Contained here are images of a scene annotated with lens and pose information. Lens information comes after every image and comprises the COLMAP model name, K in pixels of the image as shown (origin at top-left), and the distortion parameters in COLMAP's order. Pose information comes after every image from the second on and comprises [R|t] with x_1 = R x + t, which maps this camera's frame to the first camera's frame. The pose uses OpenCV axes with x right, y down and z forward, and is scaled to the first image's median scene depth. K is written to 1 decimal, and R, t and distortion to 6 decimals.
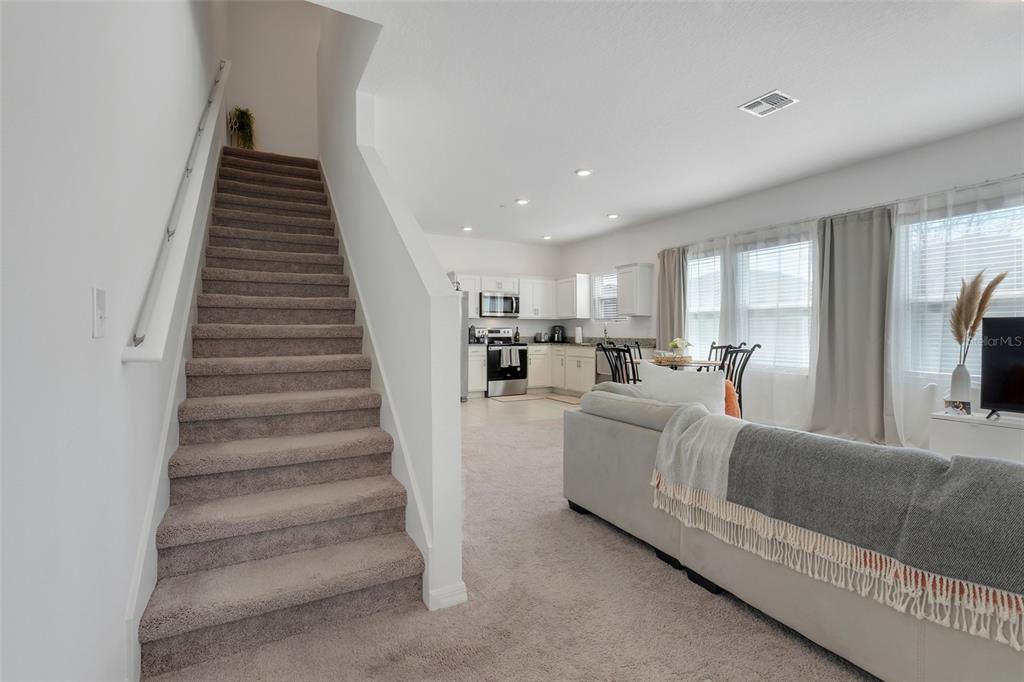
lens RADIAL K [[459.1, 0, 509.0], [0, 459.1, 339.8], [0, 0, 1]] dist [-0.010559, -0.000165]
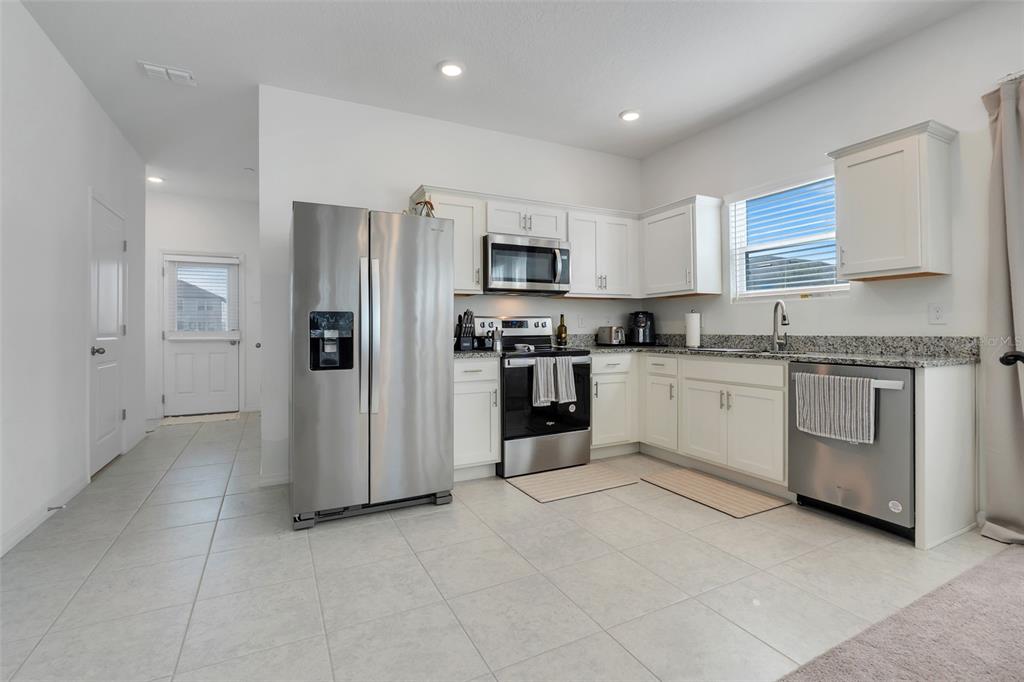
lens RADIAL K [[459.1, 0, 508.2], [0, 459.1, 328.2], [0, 0, 1]] dist [-0.010559, -0.000165]
pose [[0.999564, -0.008349, -0.028307, -0.027196], [0.007776, 0.999764, -0.020292, -0.004486], [0.028470, 0.020063, 0.999393, 0.555665]]
